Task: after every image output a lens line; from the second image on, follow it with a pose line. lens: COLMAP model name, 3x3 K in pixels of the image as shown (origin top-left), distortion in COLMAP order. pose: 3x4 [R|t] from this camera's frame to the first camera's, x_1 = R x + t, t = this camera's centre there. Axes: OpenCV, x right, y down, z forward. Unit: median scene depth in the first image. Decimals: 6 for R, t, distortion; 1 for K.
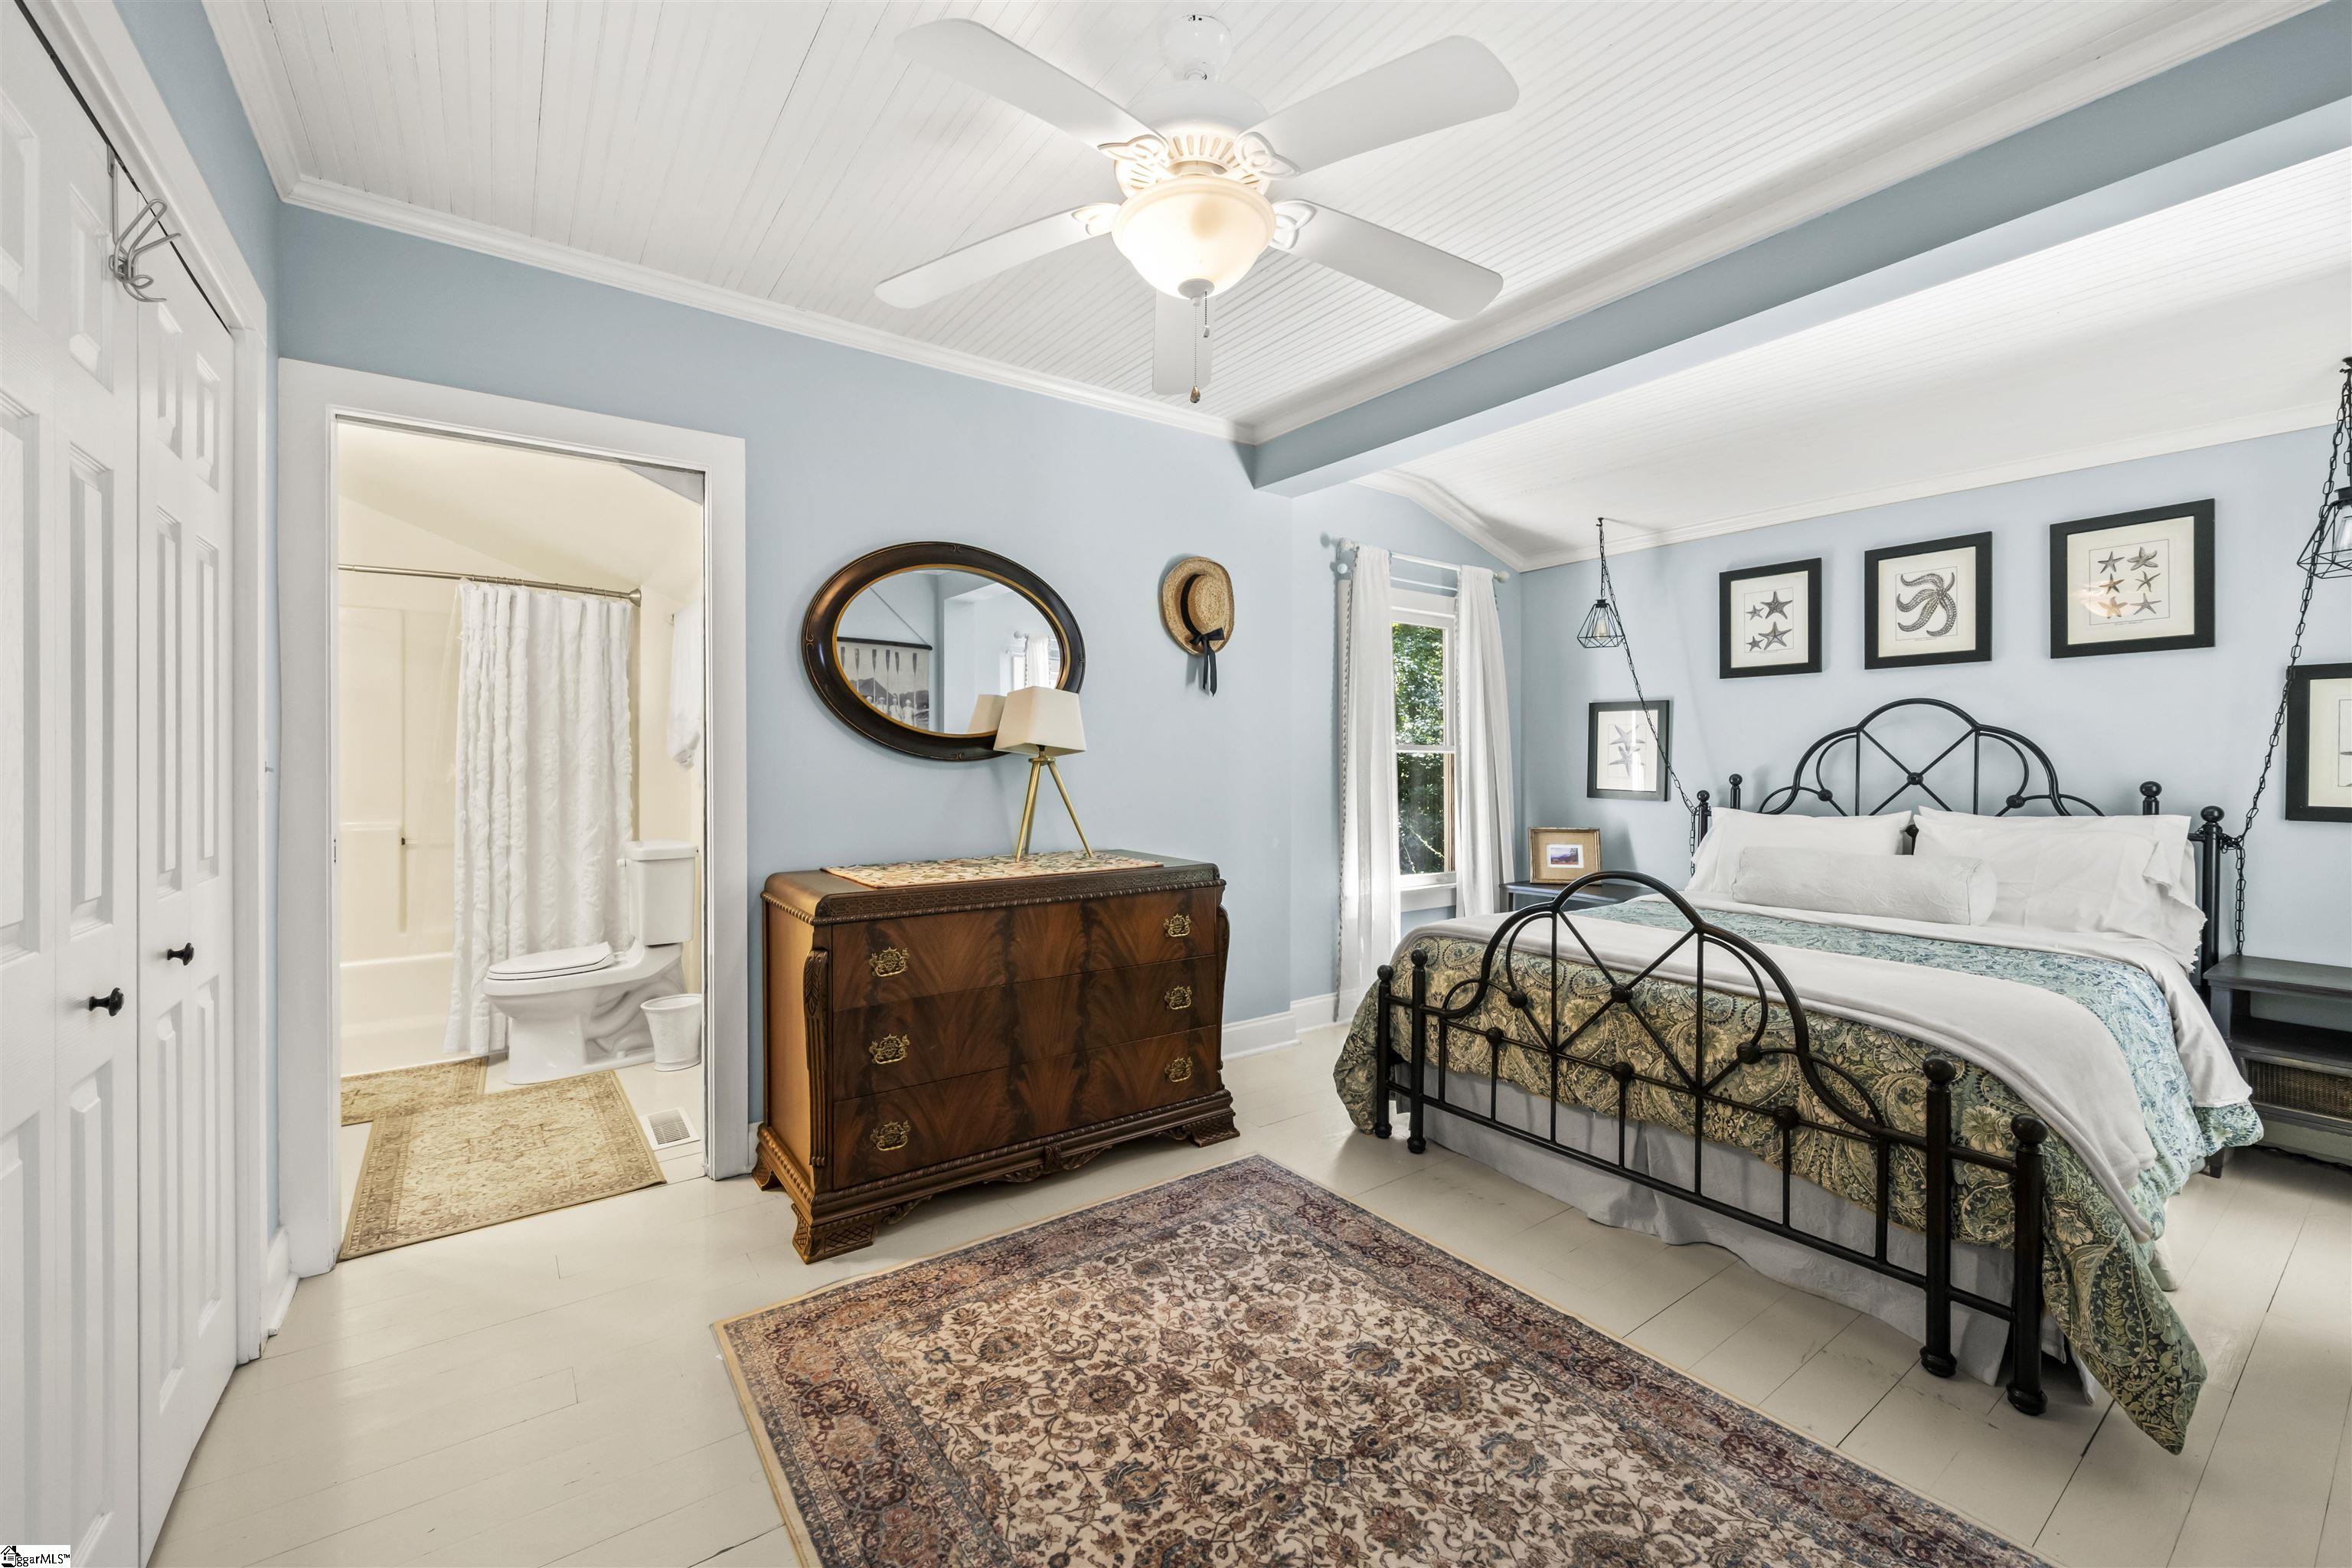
lens RADIAL K [[982.1, 0, 1182.1], [0, 982.1, 776.4], [0, 0, 1]] dist [-0.001690, 0.000610]
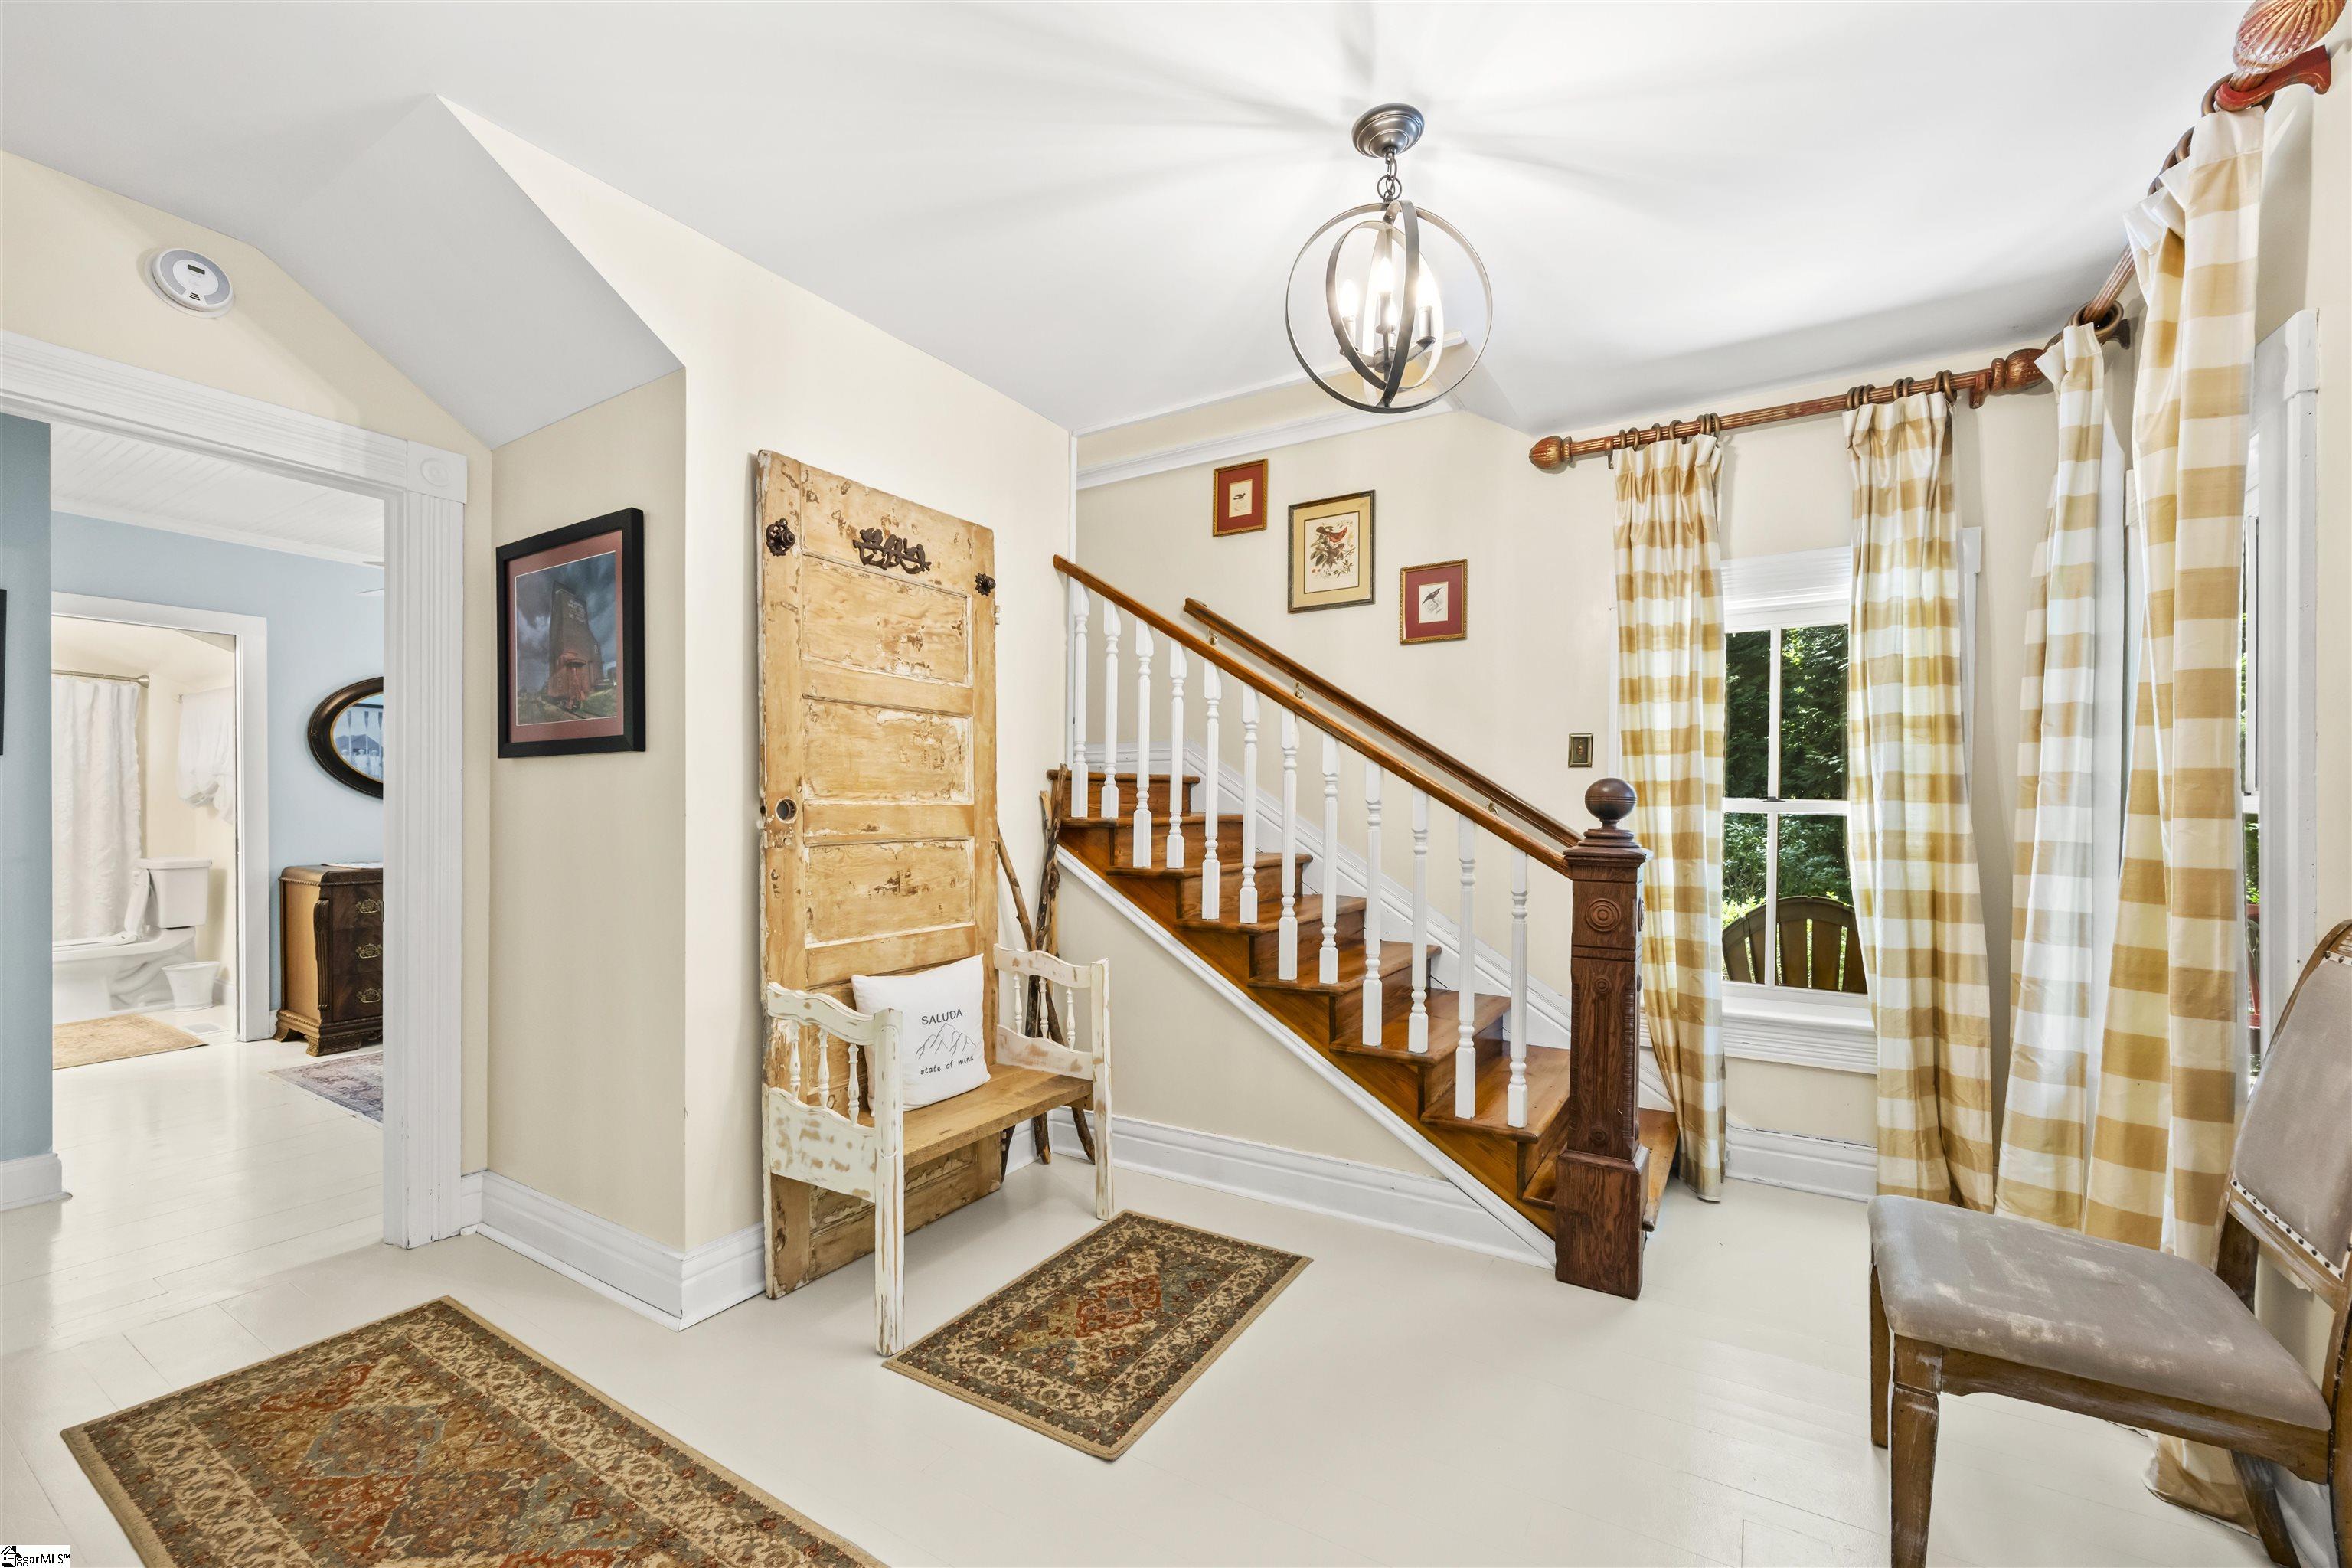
lens RADIAL K [[930.8, 0, 1171.6], [0, 930.8, 800.3], [0, 0, 1]] dist [-0.003124, -0.000388]
pose [[0.918498, -0.003988, 0.395406, 0.270465], [0.006529, 0.999966, -0.005081, -0.000124], [-0.395372, 0.007248, 0.918493, -0.818750]]
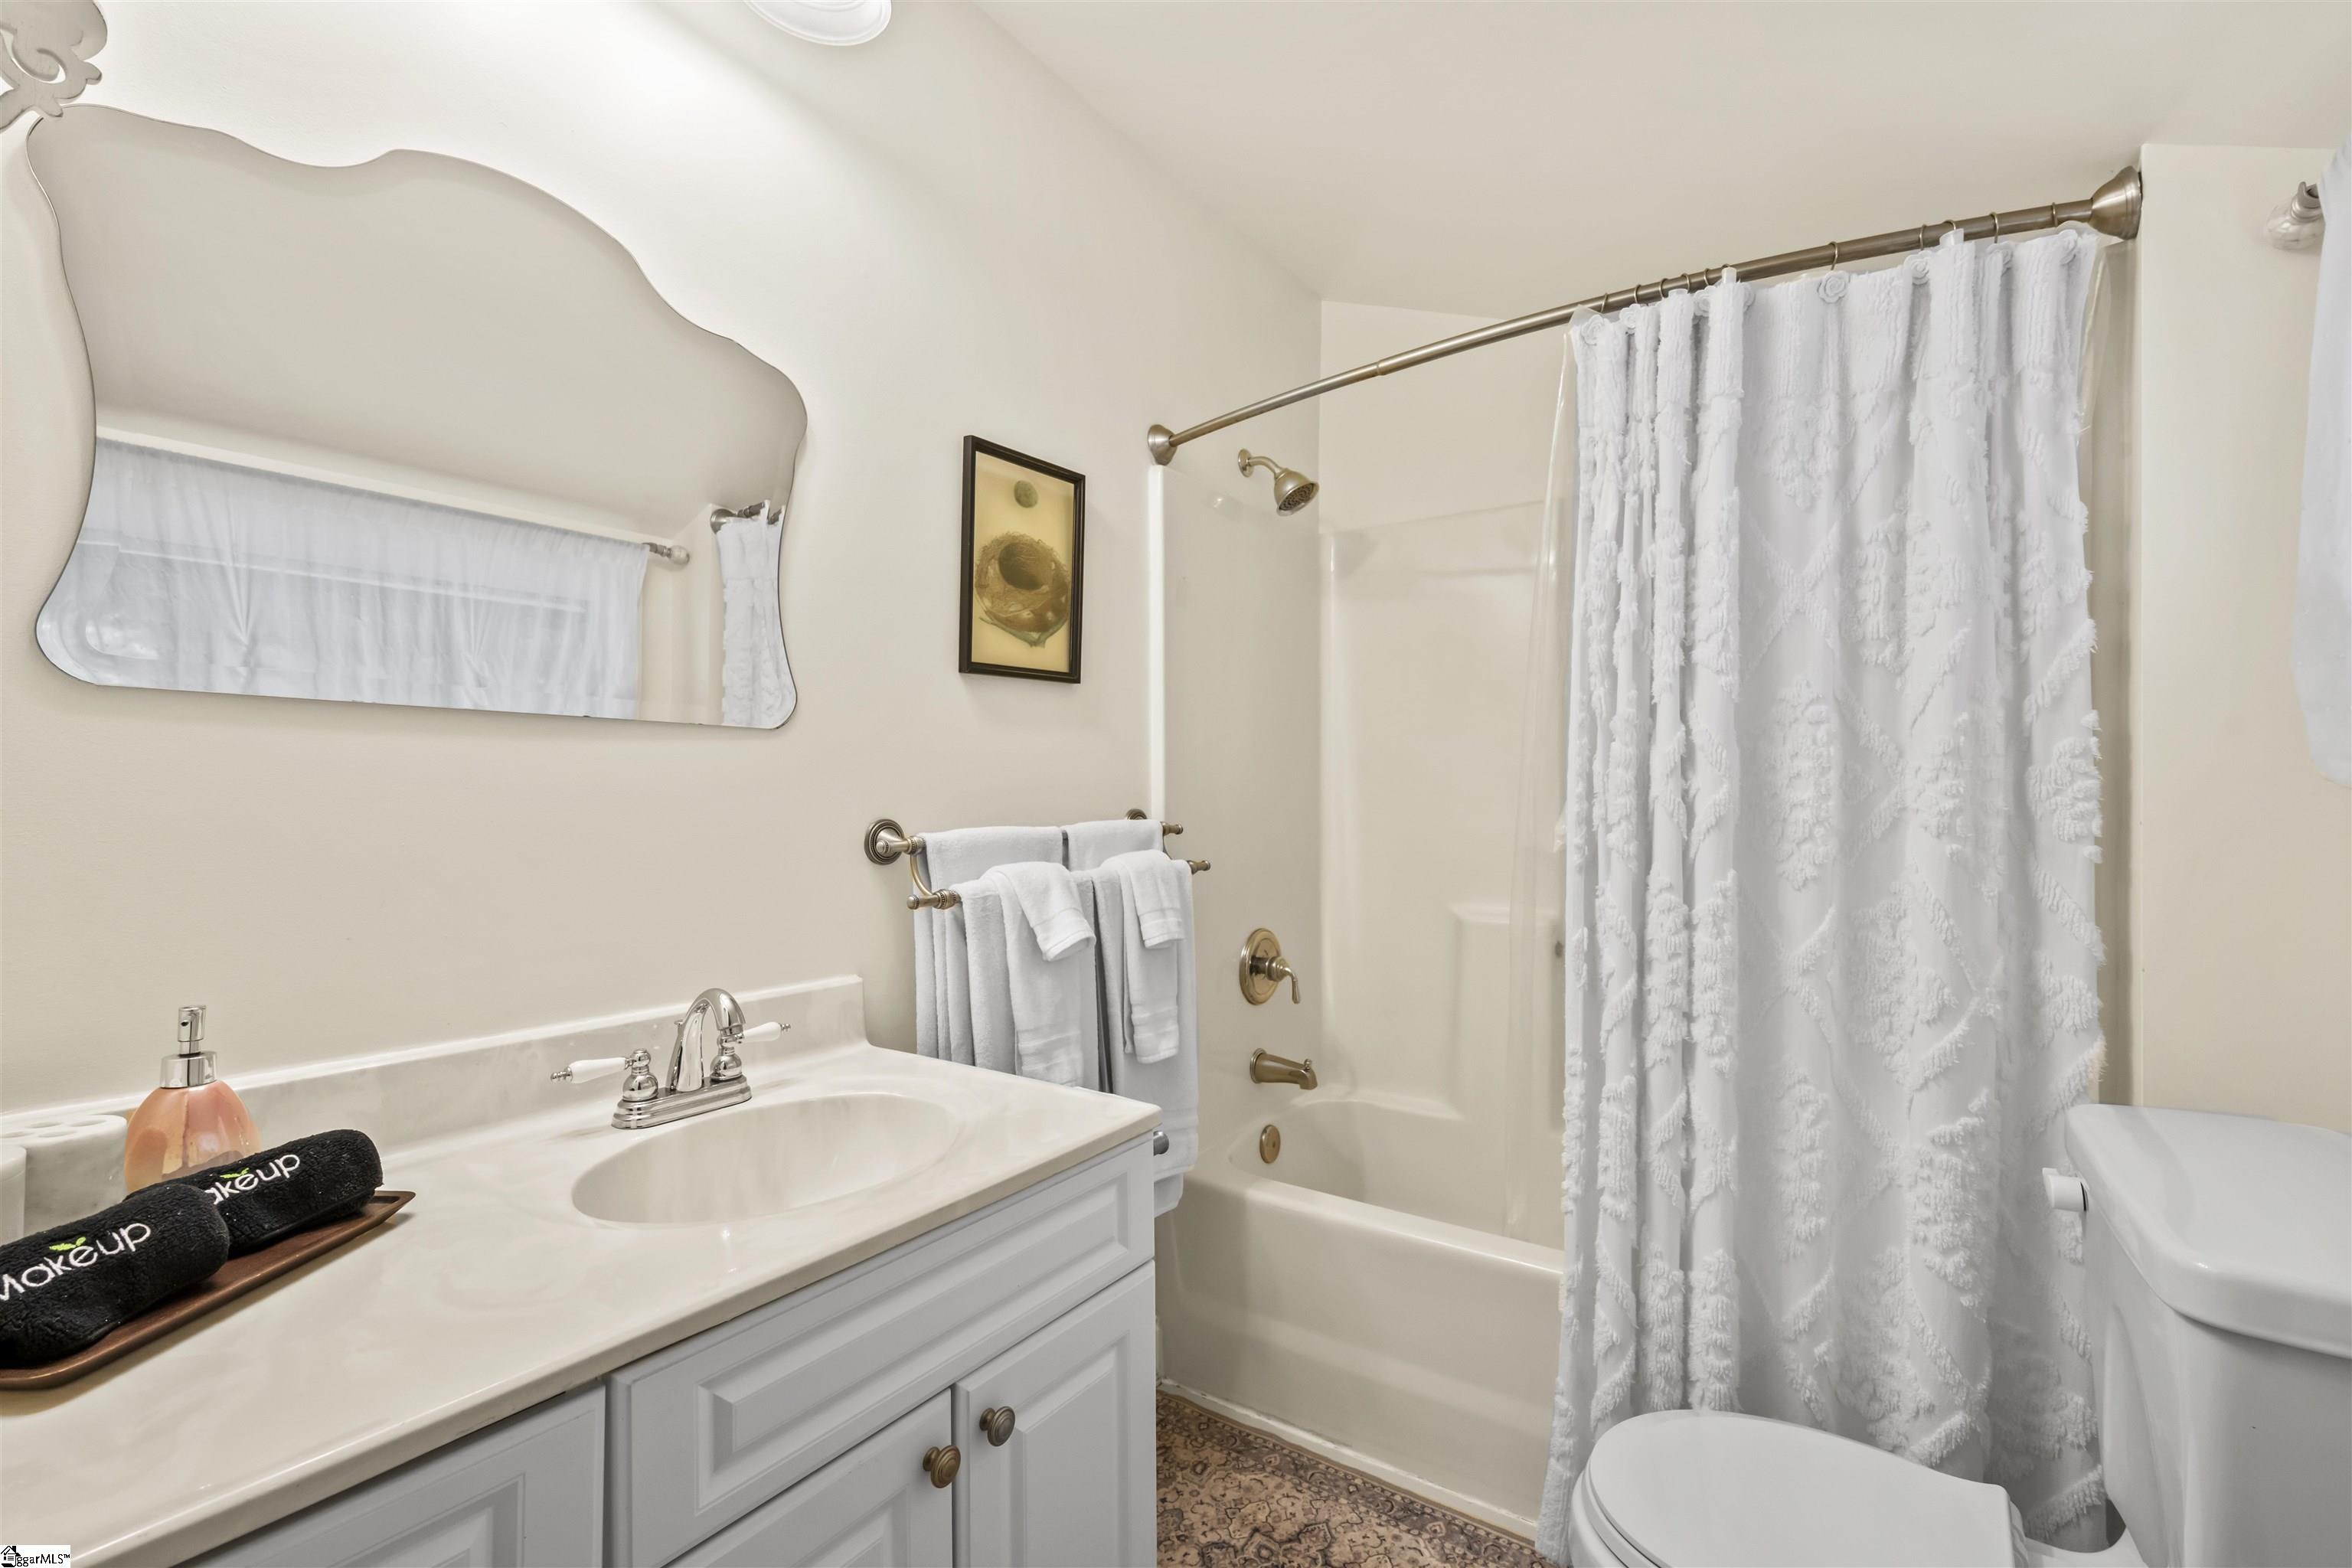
lens RADIAL K [[1029.3, 0, 1180.6], [0, 1029.3, 788.5], [0, 0, 1]] dist [-0.000173, 0.000095]
pose [[0.359496, -0.002966, -0.933142, -0.412558], [-0.002059, 0.999990, -0.003972, -0.016287], [0.933144, 0.003349, 0.359487, 0.702838]]
